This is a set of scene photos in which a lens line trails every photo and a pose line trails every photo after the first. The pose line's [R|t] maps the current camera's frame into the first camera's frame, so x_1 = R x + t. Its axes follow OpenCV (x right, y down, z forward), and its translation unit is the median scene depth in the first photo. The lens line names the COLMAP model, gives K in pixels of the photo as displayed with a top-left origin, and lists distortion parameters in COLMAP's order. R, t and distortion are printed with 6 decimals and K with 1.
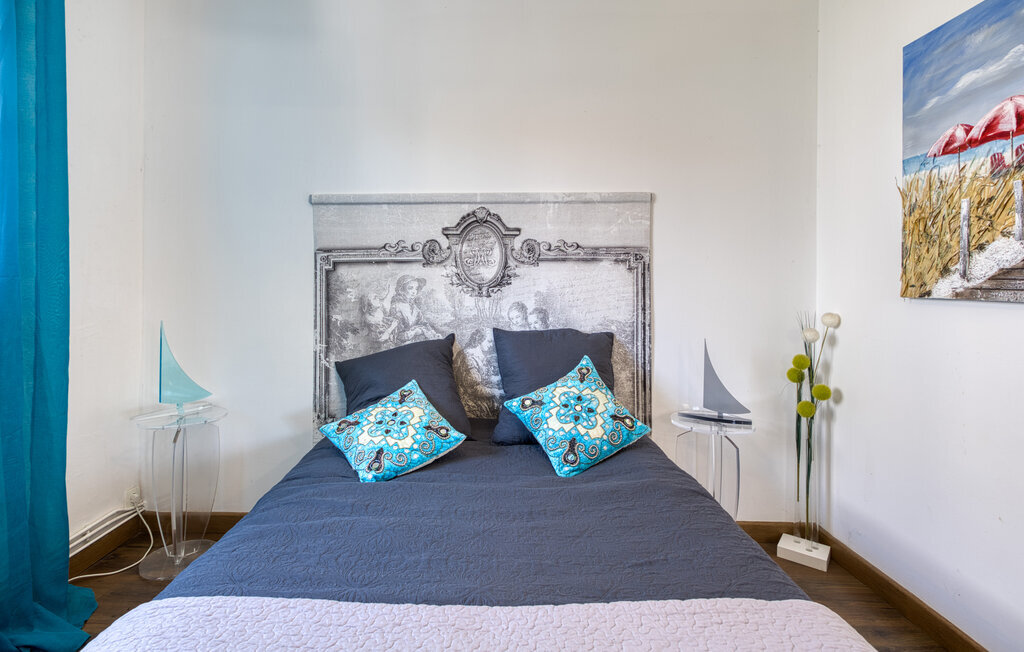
lens RADIAL K [[502.2, 0, 511.6], [0, 502.2, 275.1], [0, 0, 1]] dist [-0.002346, 0.000191]
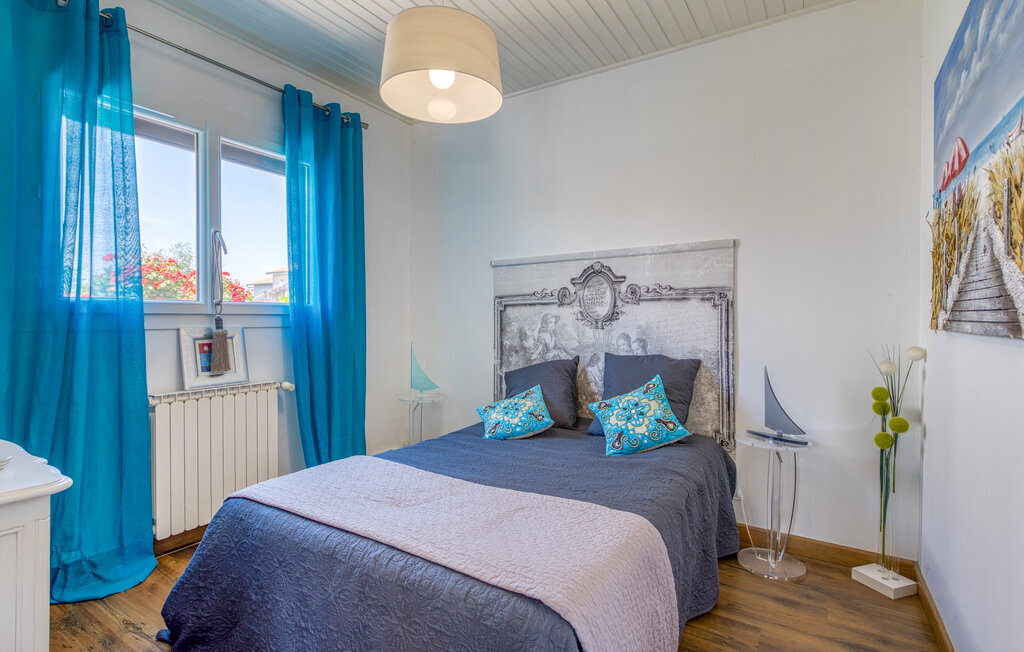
lens RADIAL K [[472.7, 0, 510.4], [0, 472.7, 308.7], [0, 0, 1]] dist [-0.001251, 0.001024]
pose [[0.854585, -0.016542, -0.519049, 0.394286], [0.012547, 0.999858, -0.011208, 0.000914], [0.519161, 0.003065, 0.854671, -0.191574]]
